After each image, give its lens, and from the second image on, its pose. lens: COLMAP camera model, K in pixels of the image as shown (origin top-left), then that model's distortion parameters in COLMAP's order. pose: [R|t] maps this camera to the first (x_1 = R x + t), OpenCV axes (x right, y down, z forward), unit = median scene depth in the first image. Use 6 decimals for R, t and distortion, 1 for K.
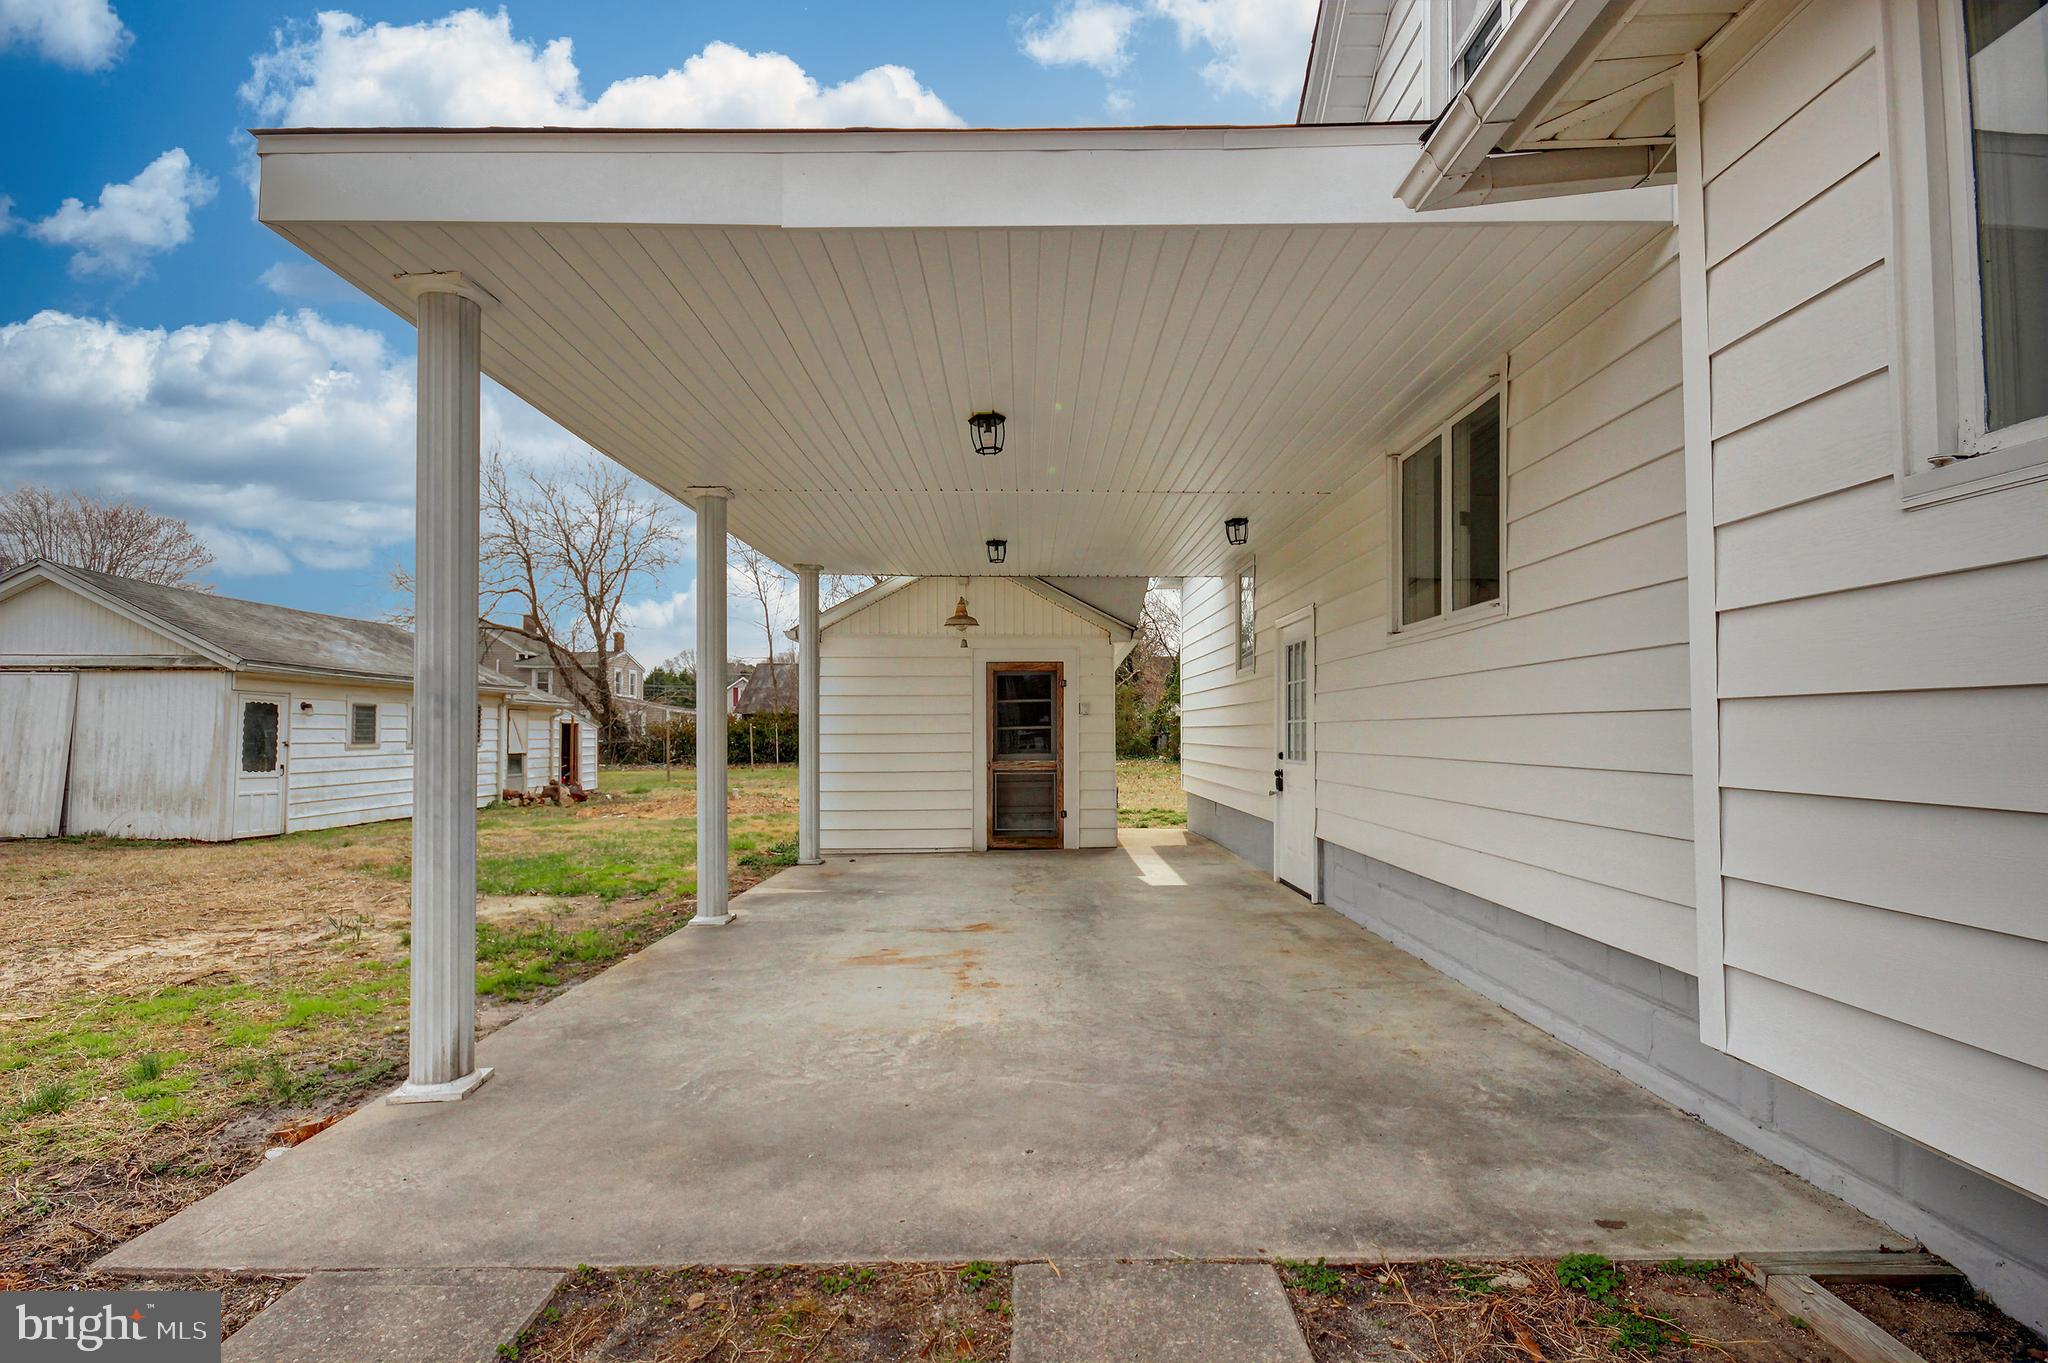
lens RADIAL K [[961.1, 0, 1024.9], [0, 961.1, 702.0], [0, 0, 1]] dist [0.002441, 0.000411]
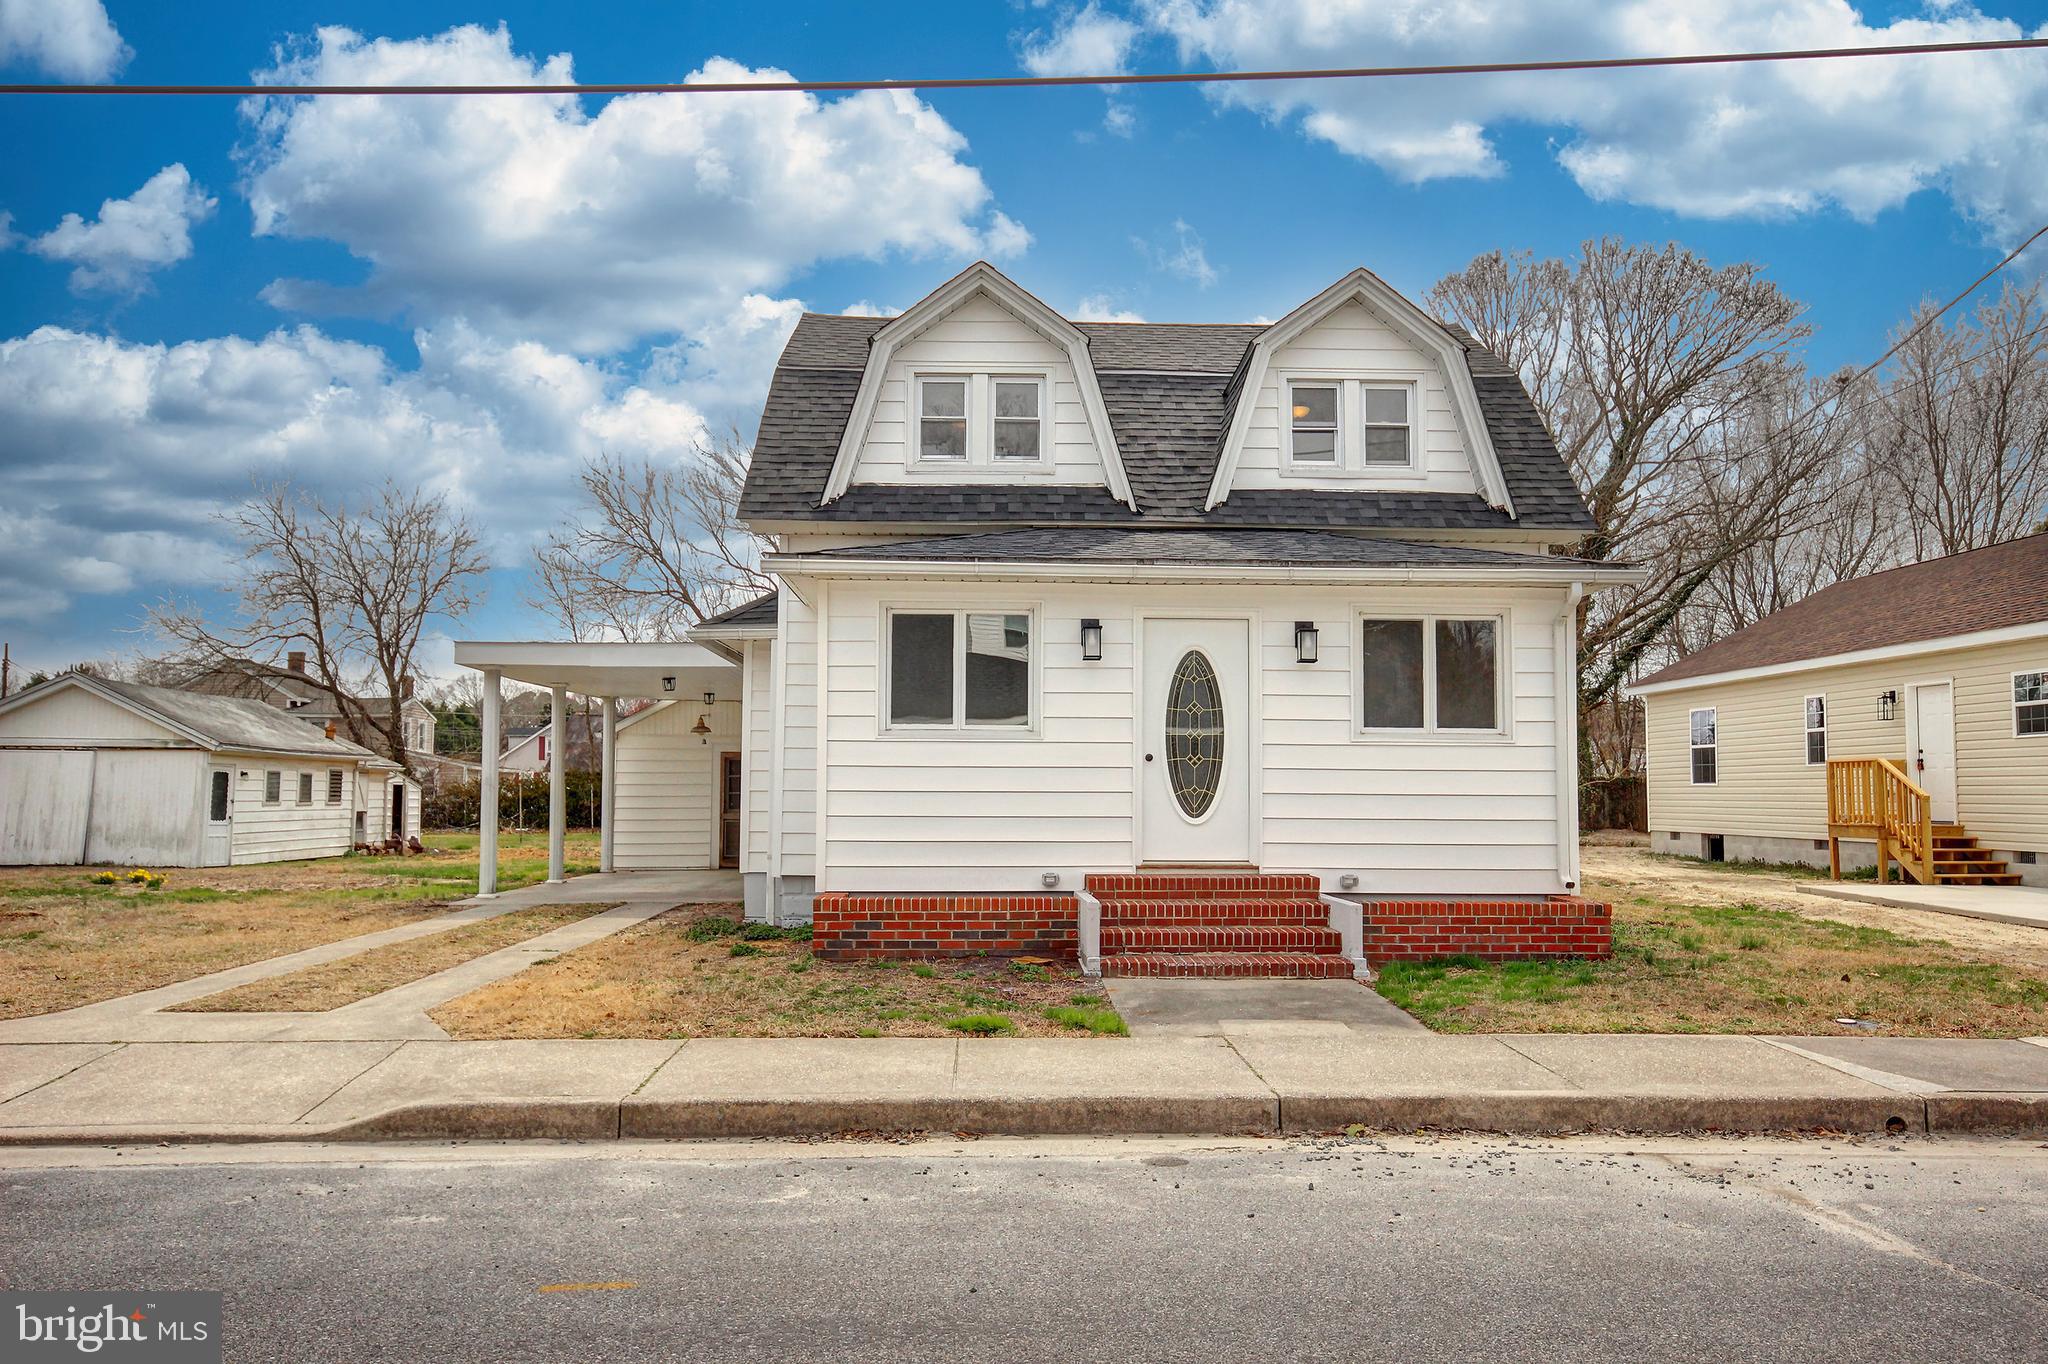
lens RADIAL K [[1427.7, 0, 1019.6], [0, 1427.7, 701.8], [0, 0, 1]] dist [0.014085, 0.012746]
pose [[0.999355, 0.007851, 0.035034, 0.321644], [-0.006667, 0.999406, -0.033802, -0.040878], [-0.035278, 0.033547, 0.998814, -1.210637]]
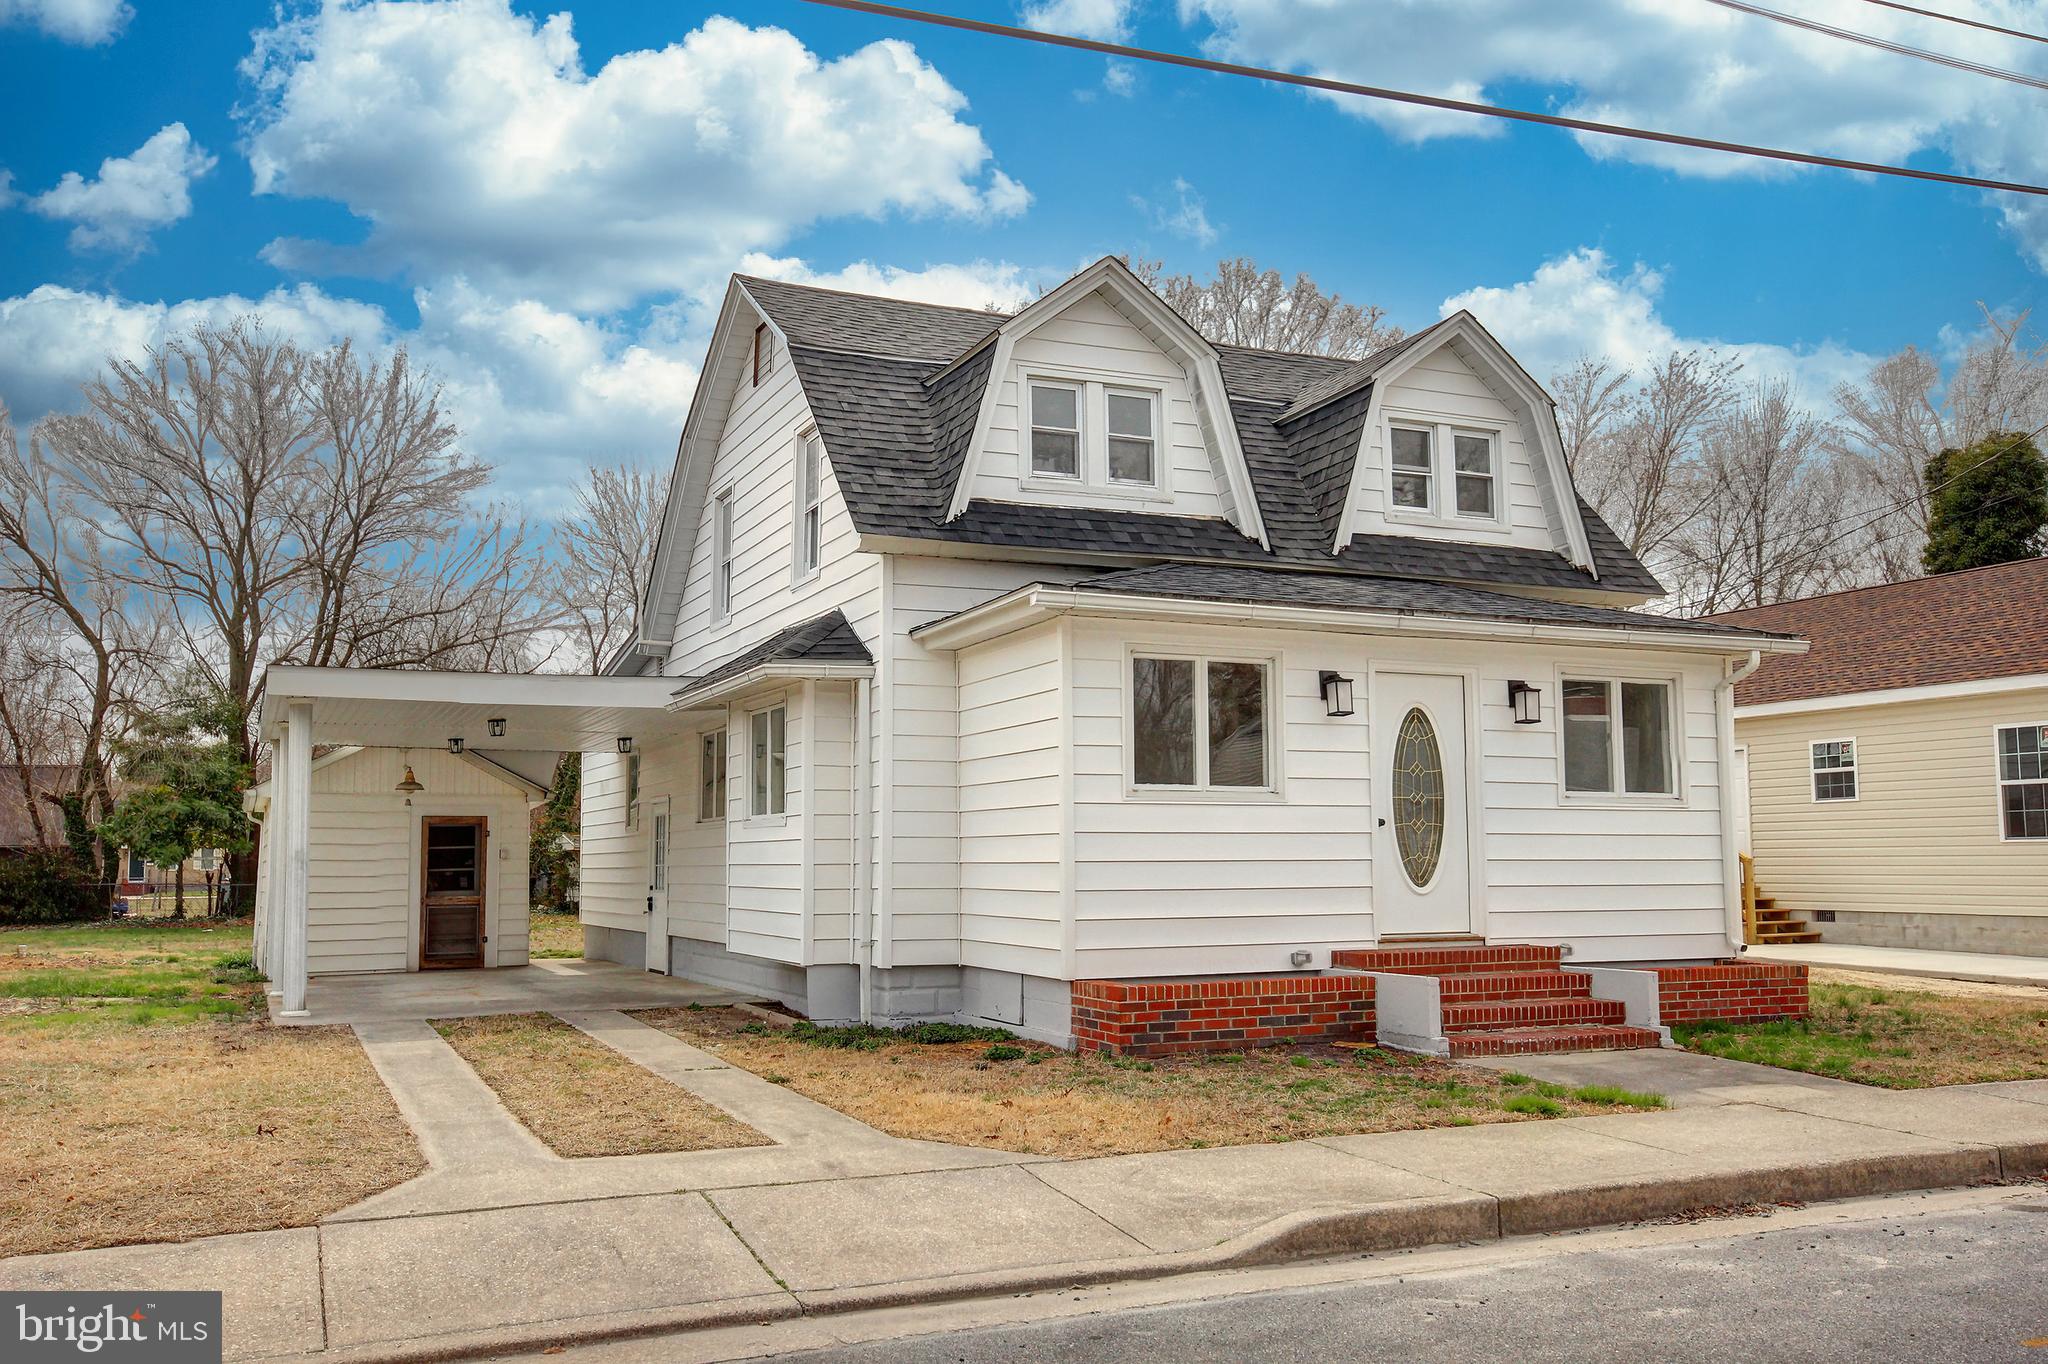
lens RADIAL K [[1752.4, 0, 1027.5], [0, 1752.4, 693.8], [0, 0, 1]] dist [0.006014, 0.040568]
pose [[0.912607, 0.035188, 0.407320, -0.215220], [-0.006844, 0.997464, -0.070837, -0.037366], [-0.408780, 0.061859, 0.910534, -1.159918]]
